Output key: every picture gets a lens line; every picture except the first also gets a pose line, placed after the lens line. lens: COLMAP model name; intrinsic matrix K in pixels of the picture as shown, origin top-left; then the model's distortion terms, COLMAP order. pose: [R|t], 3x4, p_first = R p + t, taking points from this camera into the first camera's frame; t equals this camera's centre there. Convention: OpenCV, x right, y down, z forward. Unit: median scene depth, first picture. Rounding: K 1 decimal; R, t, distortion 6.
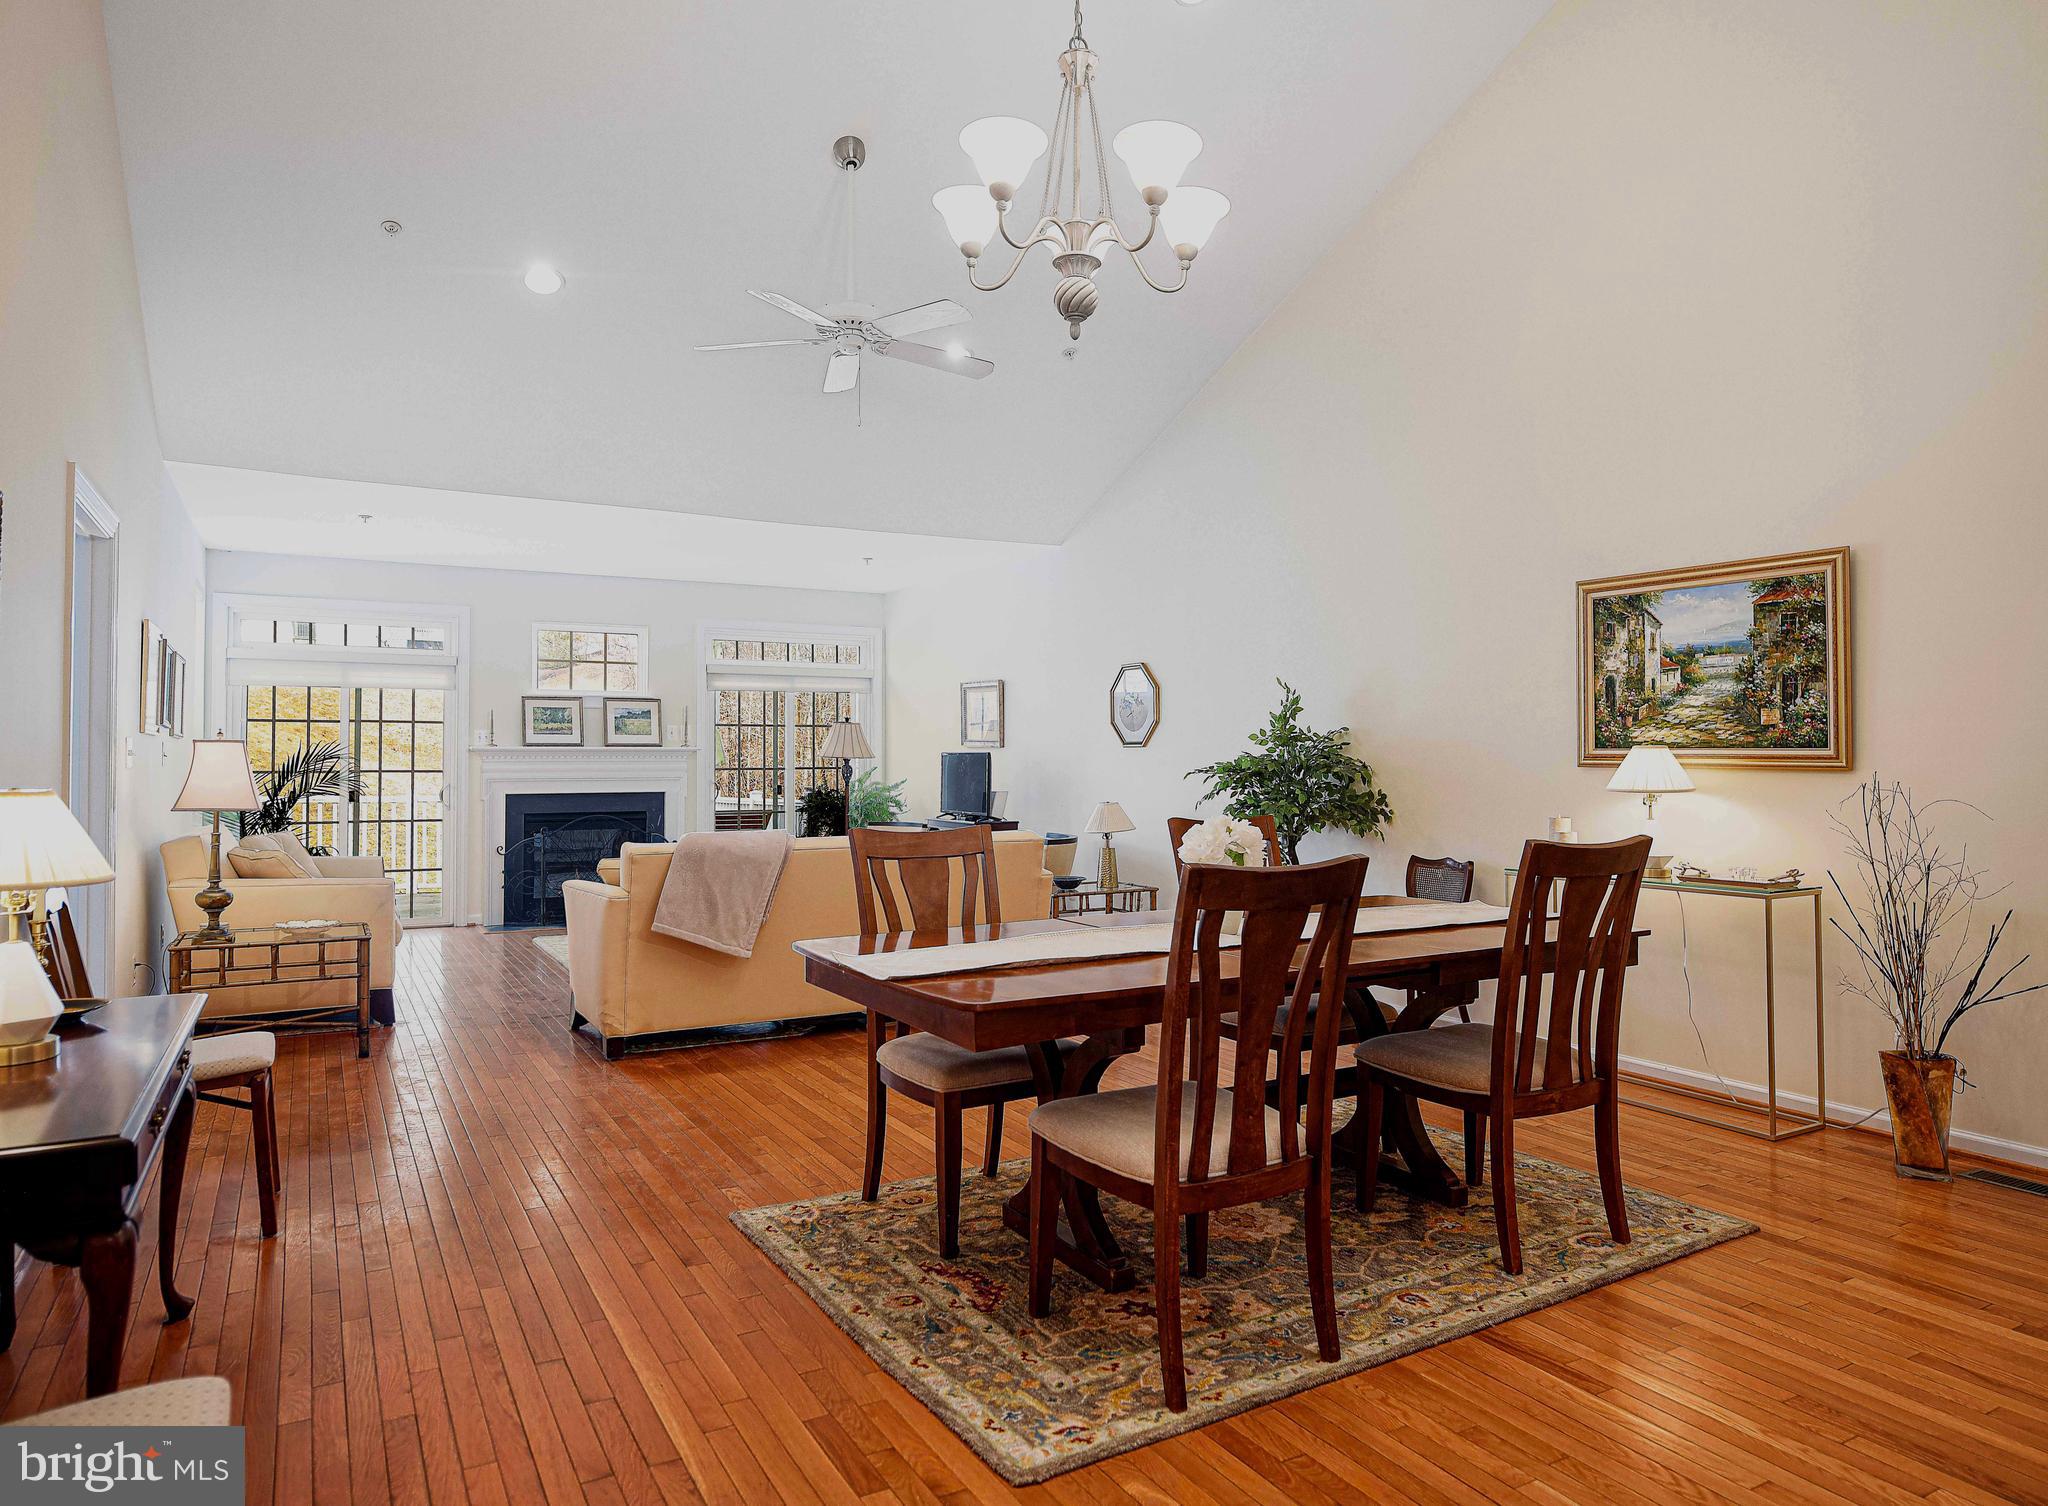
lens RADIAL K [[1250.5, 0, 1039.8], [0, 1250.5, 747.8], [0, 0, 1]] dist [-0.002953, 0.001037]
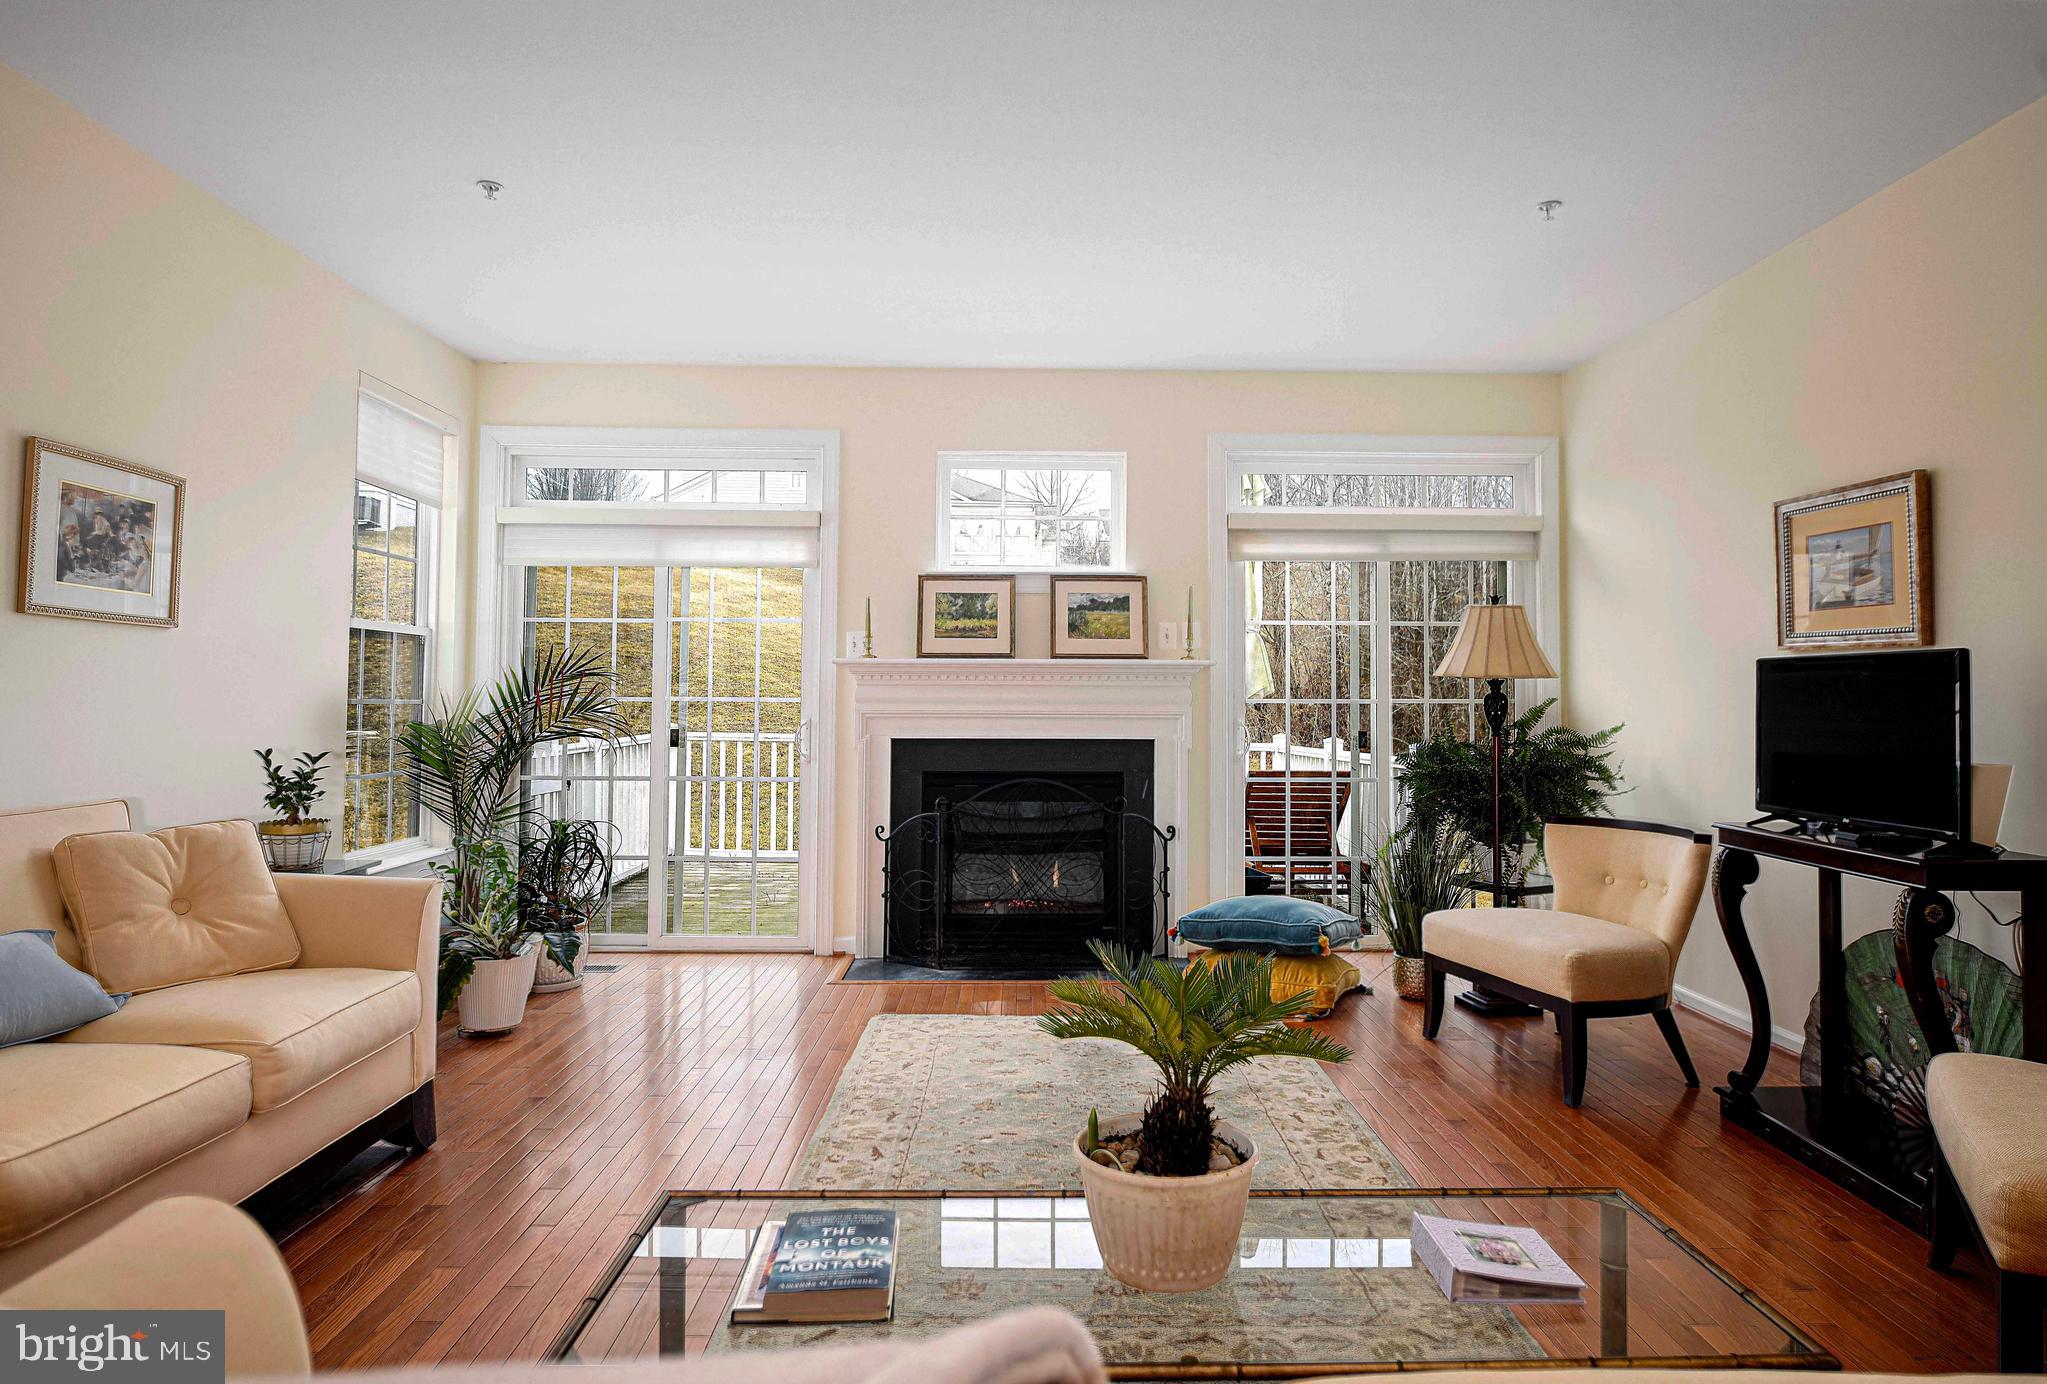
lens RADIAL K [[1209.3, 0, 1034.4], [0, 1209.3, 659.9], [0, 0, 1]] dist [0.004020, -0.004581]
pose [[0.875816, -0.009965, -0.482542, -0.187697], [-0.001451, 0.999728, -0.023279, 0.027344], [0.482643, 0.021089, 0.875563, 1.121845]]
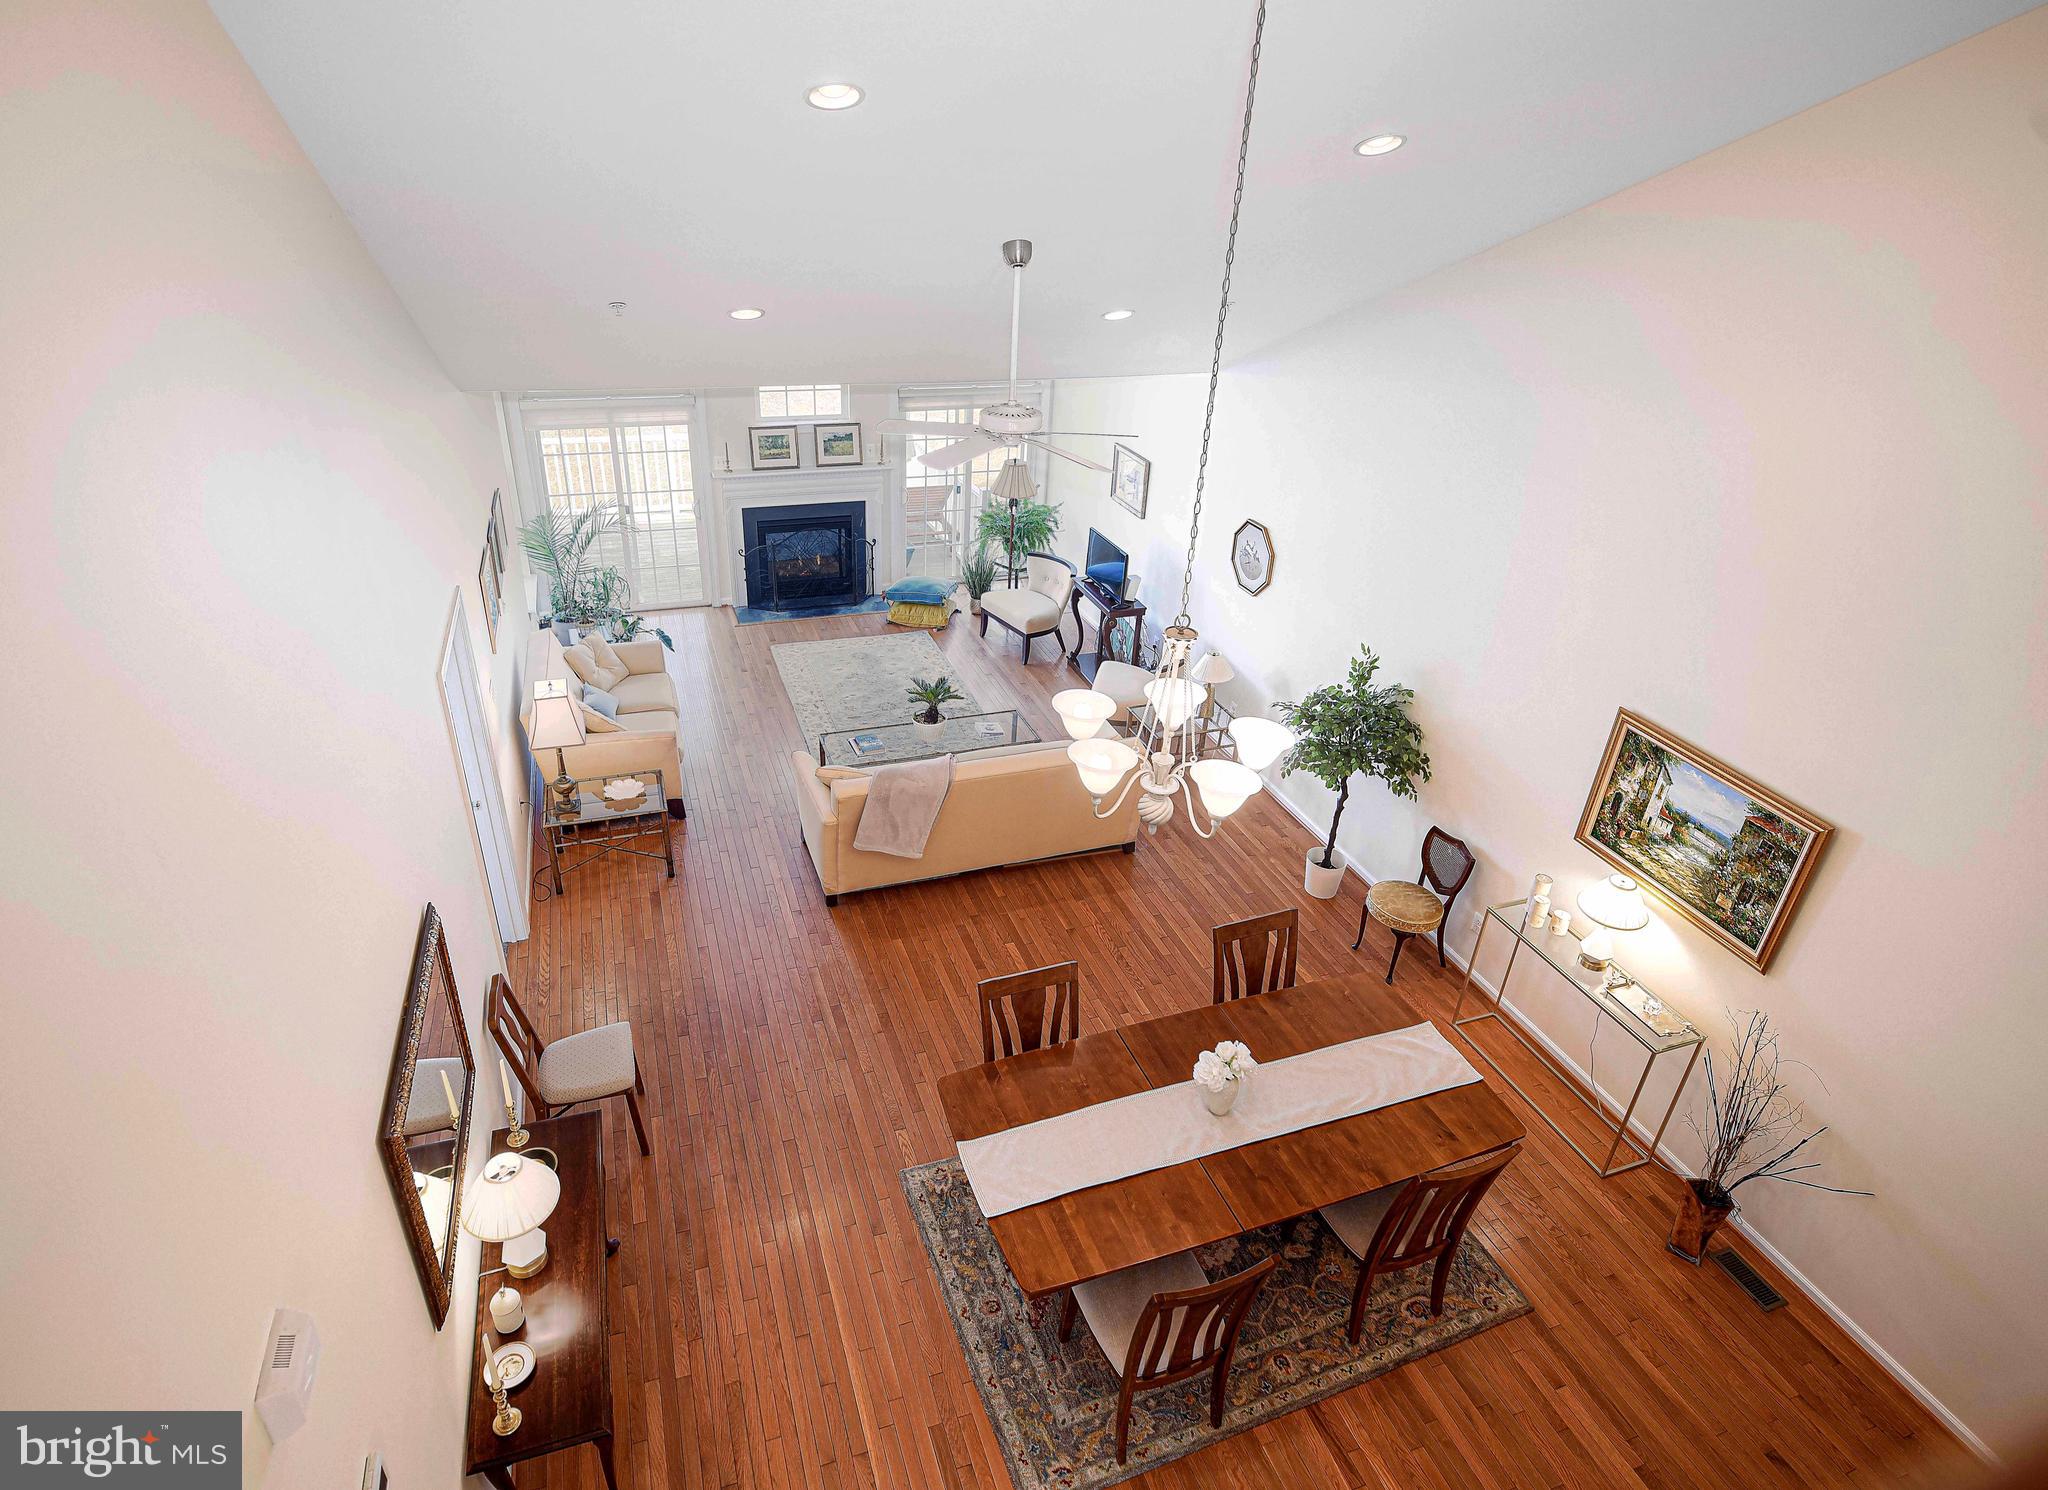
lens RADIAL K [[1064.3, 0, 1009.3], [0, 1064.3, 739.2], [0, 0, 1]] dist [-0.006601, -0.001909]
pose [[0.983239, 0.123614, -0.134015, 0.011944], [-0.044840, 0.876435, 0.479428, -0.601059], [0.176720, -0.465383, 0.867288, 0.041860]]
